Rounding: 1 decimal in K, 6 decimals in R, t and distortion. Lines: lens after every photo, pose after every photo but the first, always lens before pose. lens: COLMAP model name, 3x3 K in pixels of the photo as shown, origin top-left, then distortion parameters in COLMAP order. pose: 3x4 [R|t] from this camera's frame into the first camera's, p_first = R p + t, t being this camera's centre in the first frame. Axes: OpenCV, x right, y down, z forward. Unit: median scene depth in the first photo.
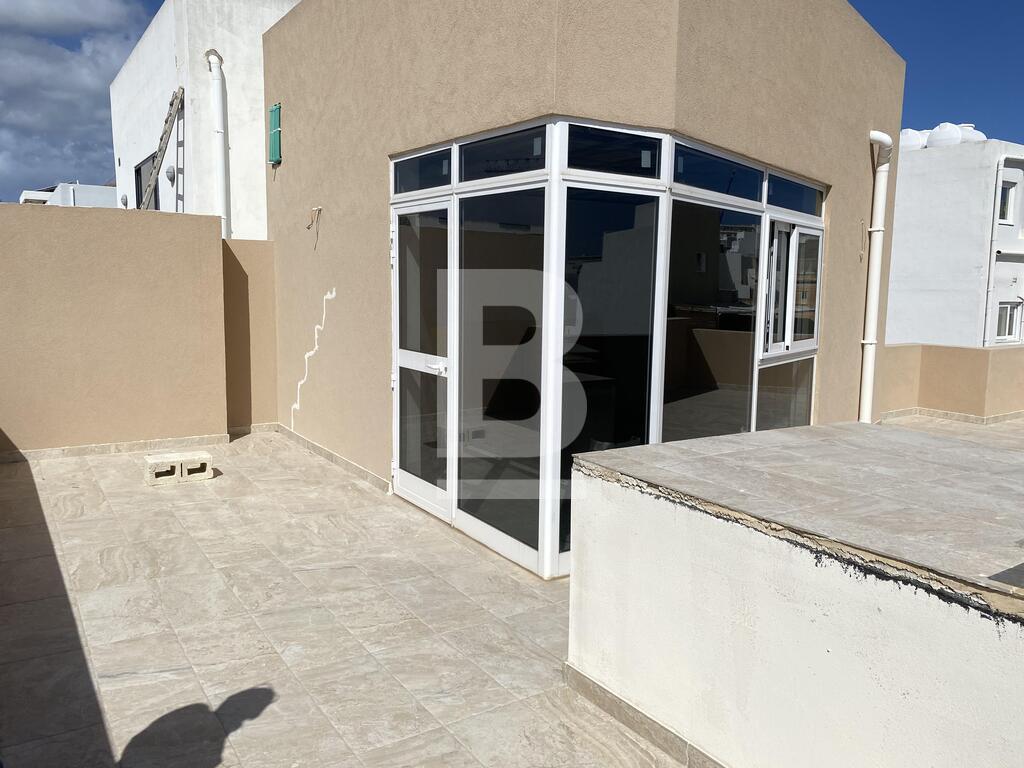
lens RADIAL K [[777.2, 0, 508.7], [0, 777.2, 377.2], [0, 0, 1]] dist [0.001604, 0.010085]
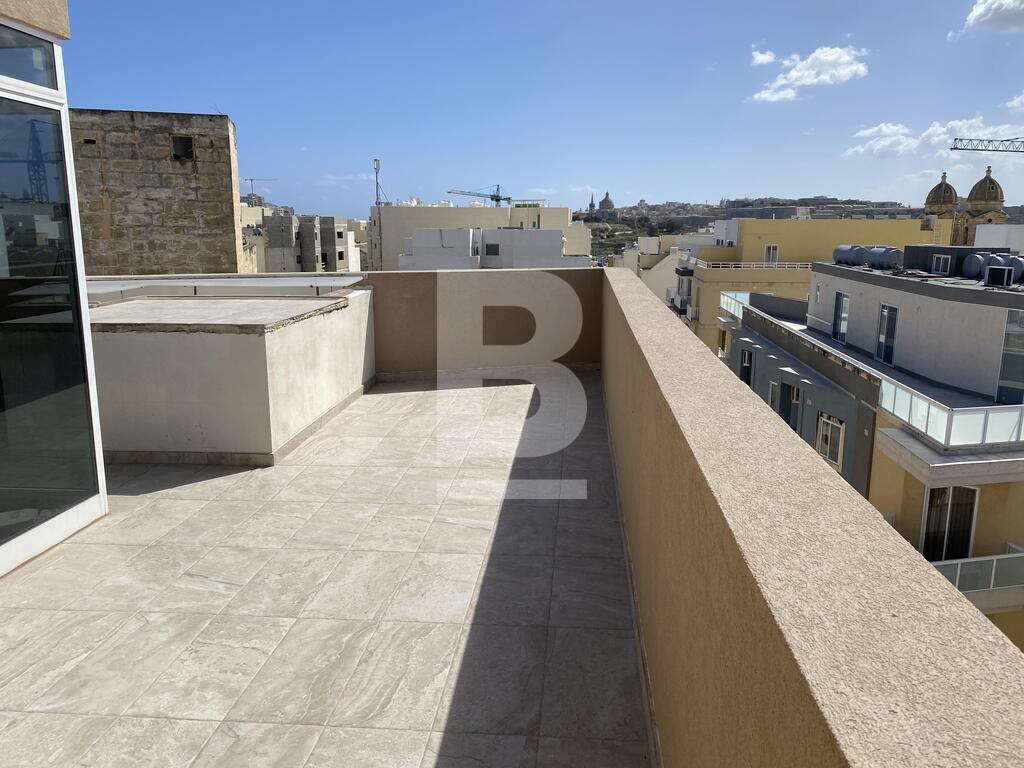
lens RADIAL K [[777.2, 0, 508.7], [0, 777.2, 377.2], [0, 0, 1]] dist [0.001604, 0.010085]
pose [[-0.776335, -0.138321, 0.614957, -1.020948], [0.064802, 0.952940, 0.296151, -0.188627], [-0.626981, 0.269763, -0.730837, 1.447921]]
